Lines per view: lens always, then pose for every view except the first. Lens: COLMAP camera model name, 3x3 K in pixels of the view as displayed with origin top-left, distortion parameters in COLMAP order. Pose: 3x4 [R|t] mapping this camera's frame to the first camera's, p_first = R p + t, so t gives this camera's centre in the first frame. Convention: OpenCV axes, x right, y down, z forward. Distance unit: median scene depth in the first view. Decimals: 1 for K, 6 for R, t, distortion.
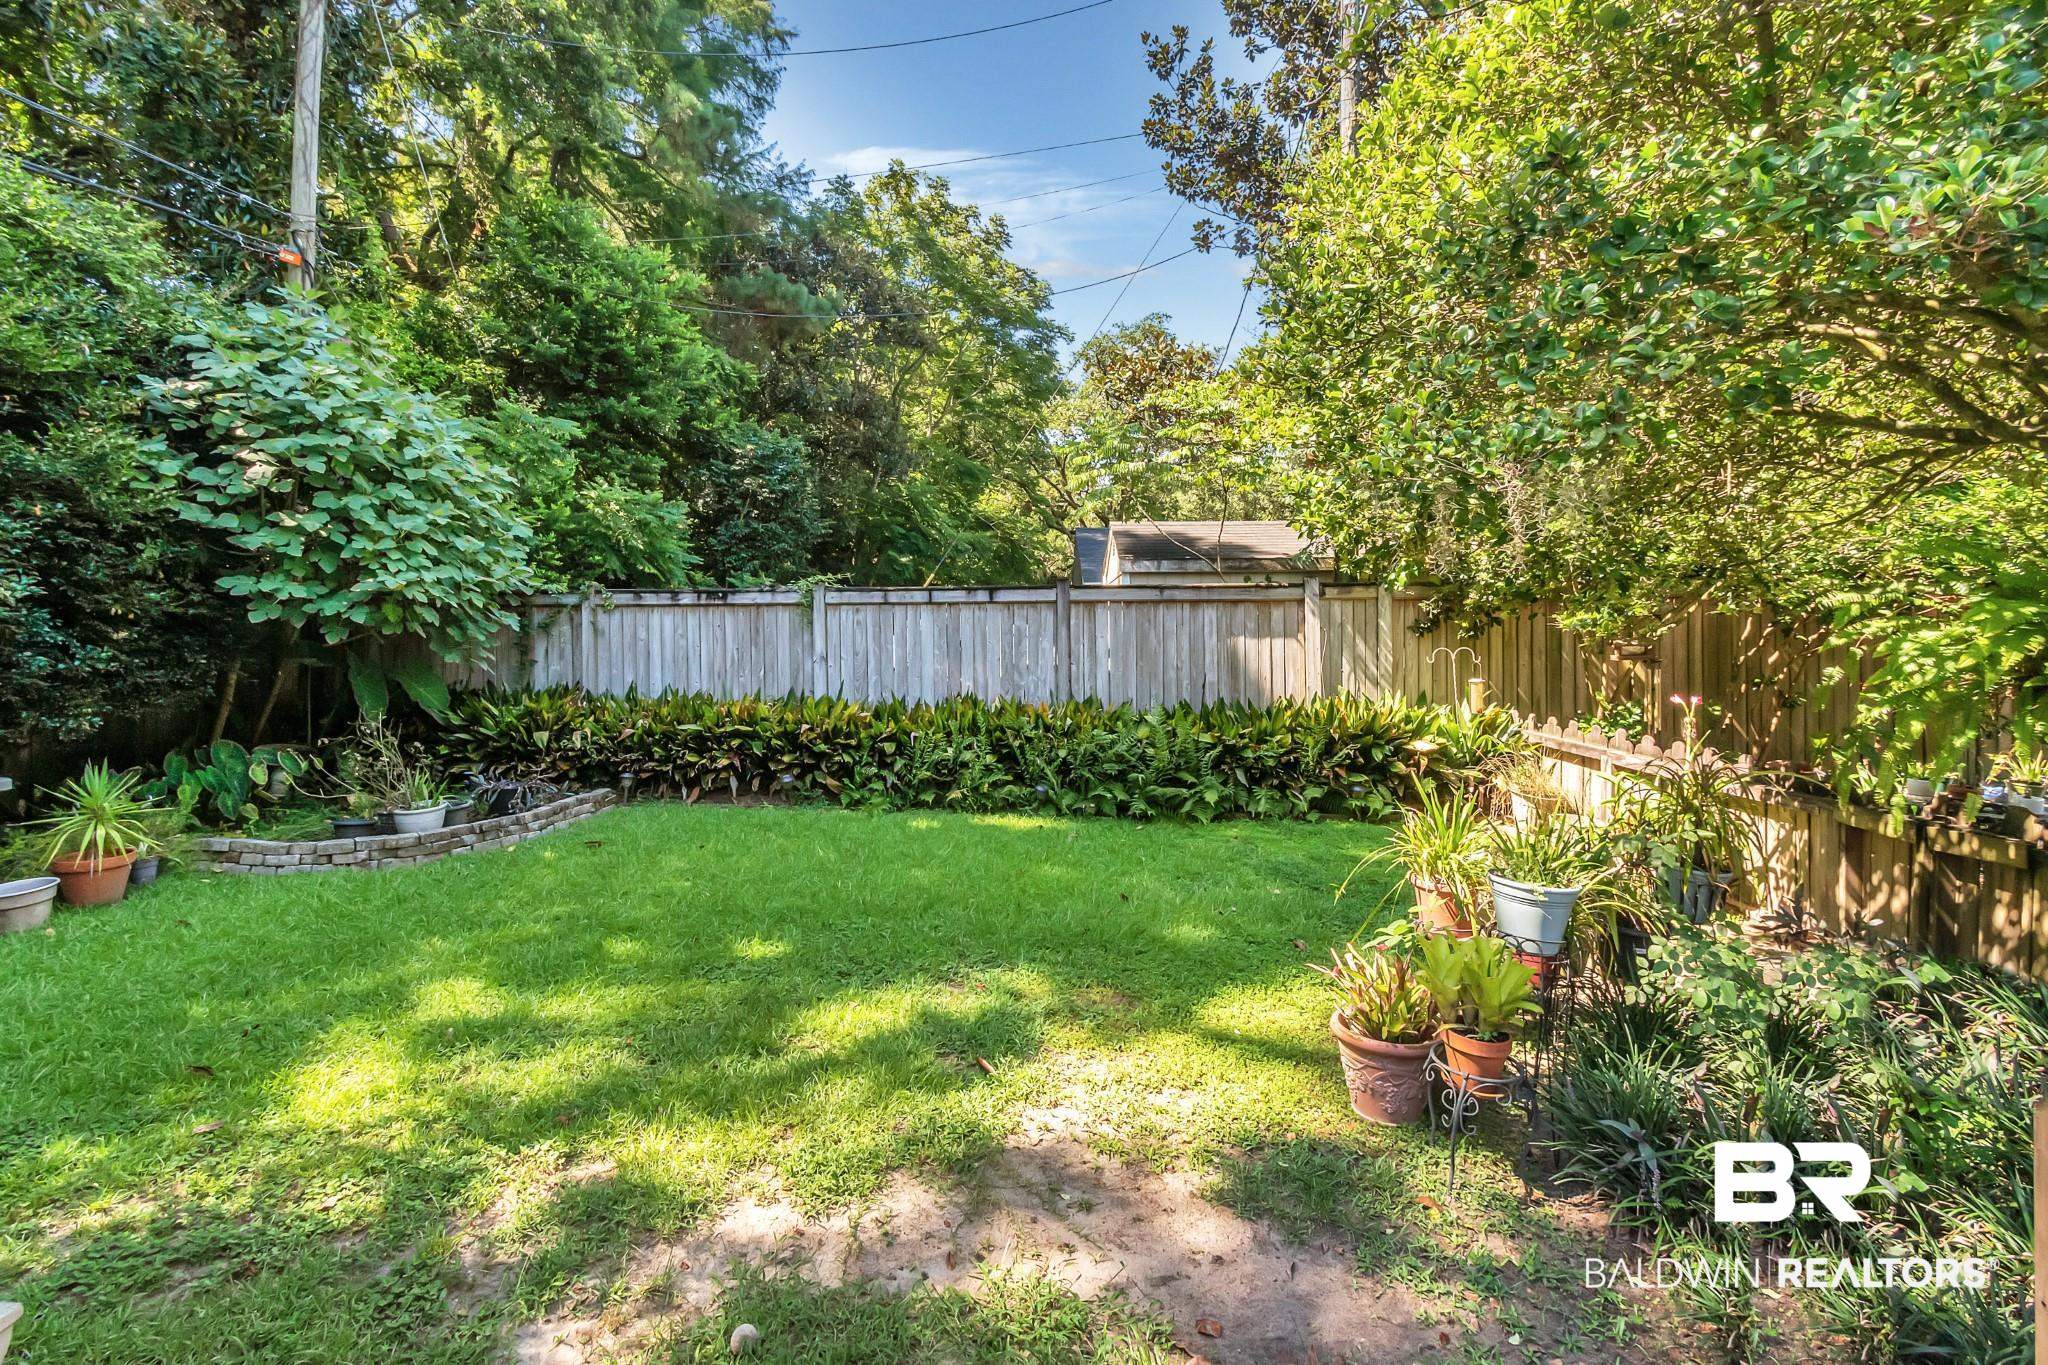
lens RADIAL K [[988.8, 0, 1007.7], [0, 988.8, 624.1], [0, 0, 1]] dist [0.002449, 0.000157]
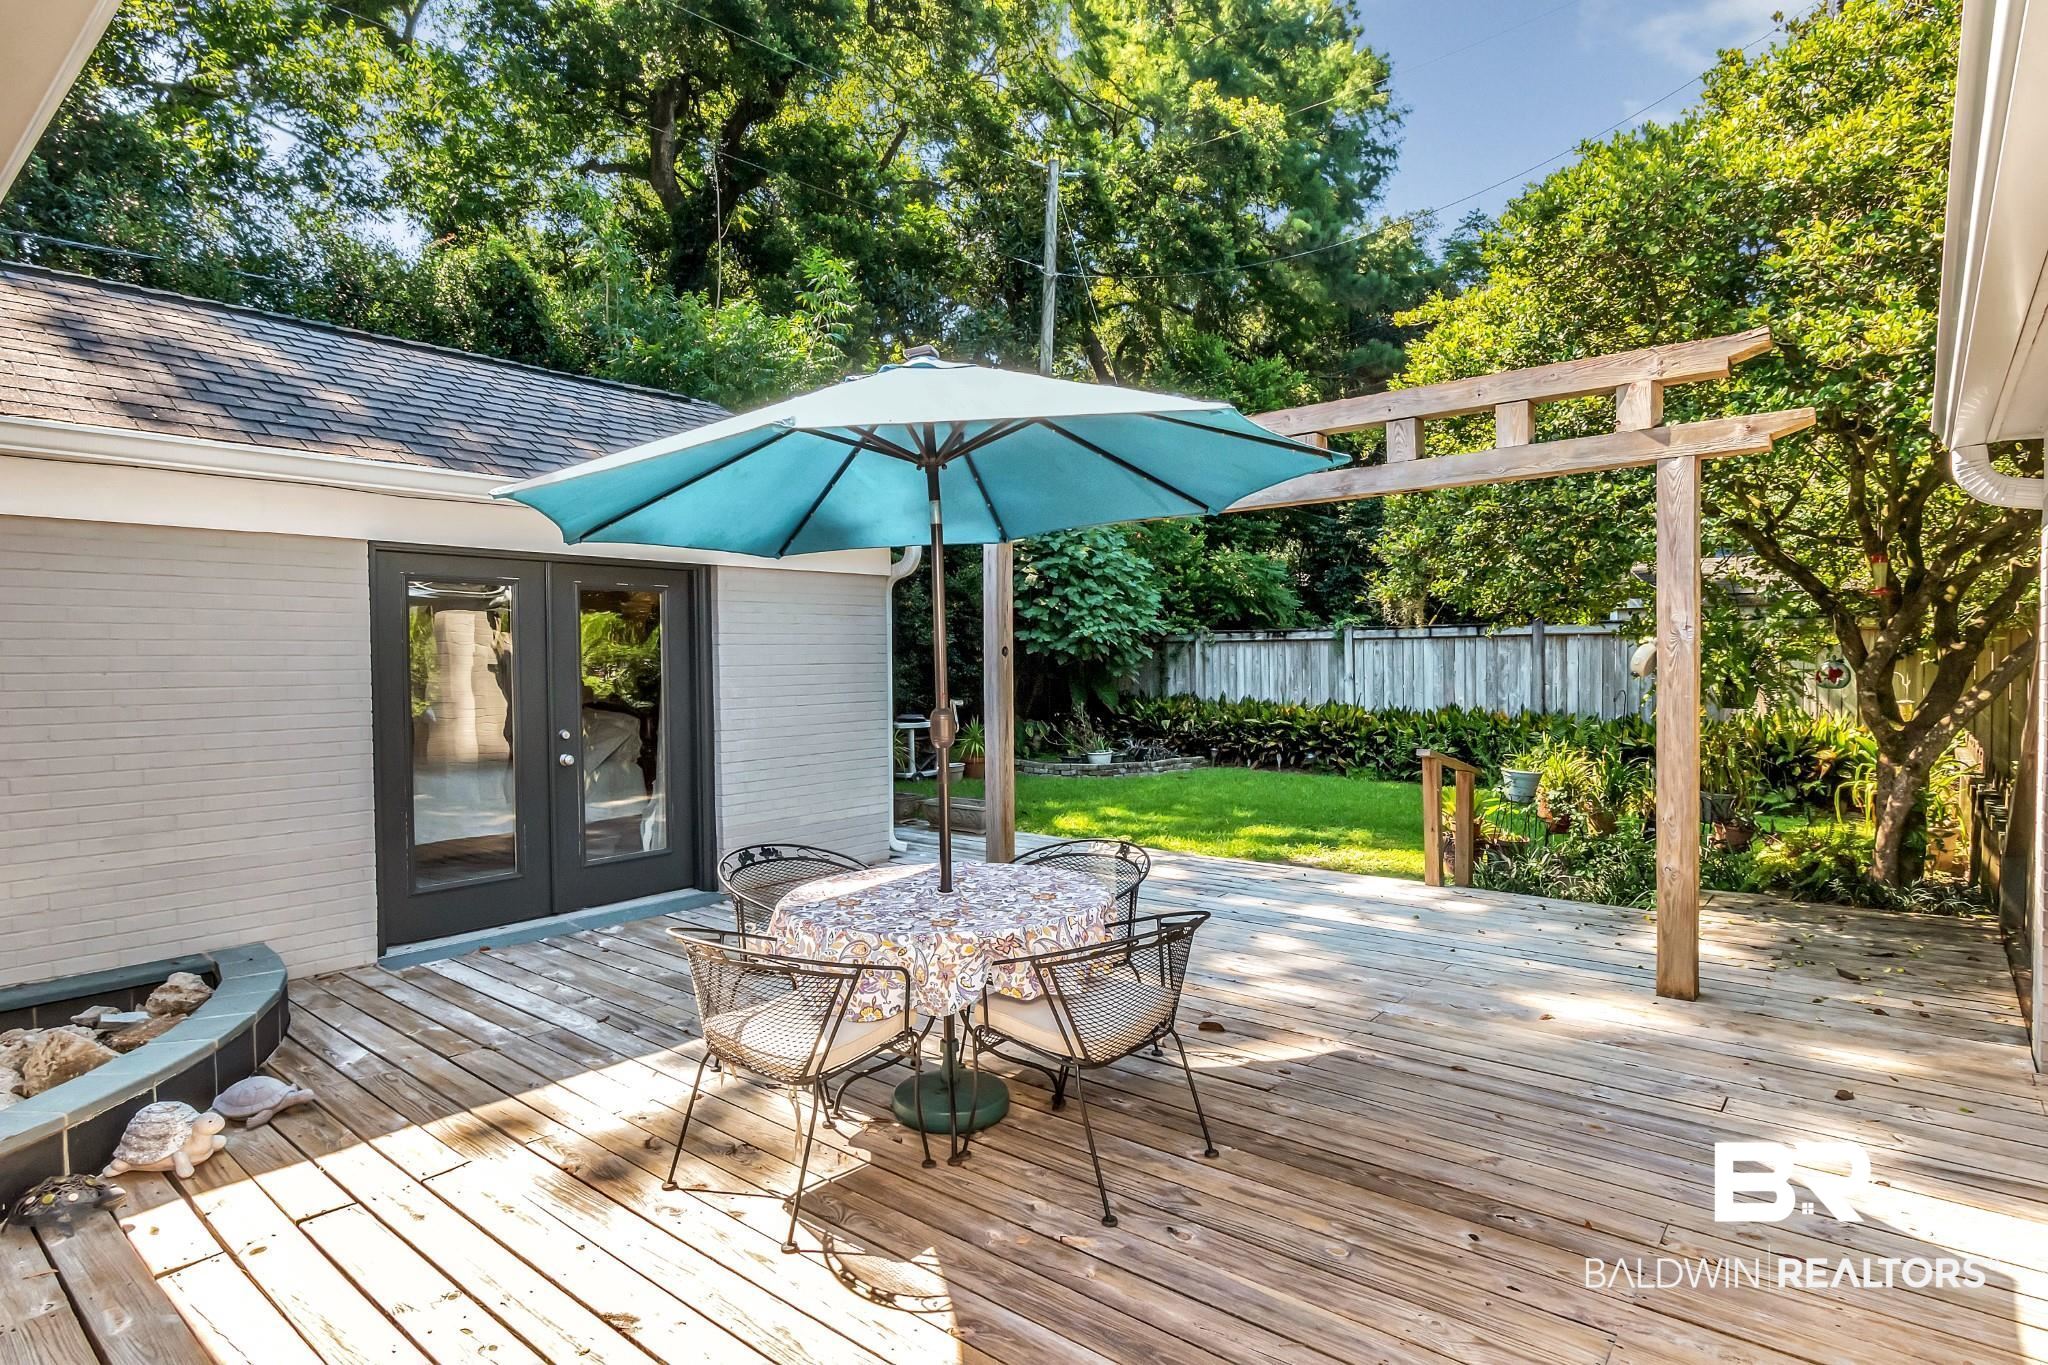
lens RADIAL K [[1086.0, 0, 1024.0], [0, 1086.0, 682.5], [0, 0, 1]] dist [0.001240, 0.000123]
pose [[0.807820, 0.011610, -0.589315, 0.393184], [0.003852, 0.999681, 0.024975, 0.001045], [0.589416, -0.022445, 0.807517, -0.582620]]
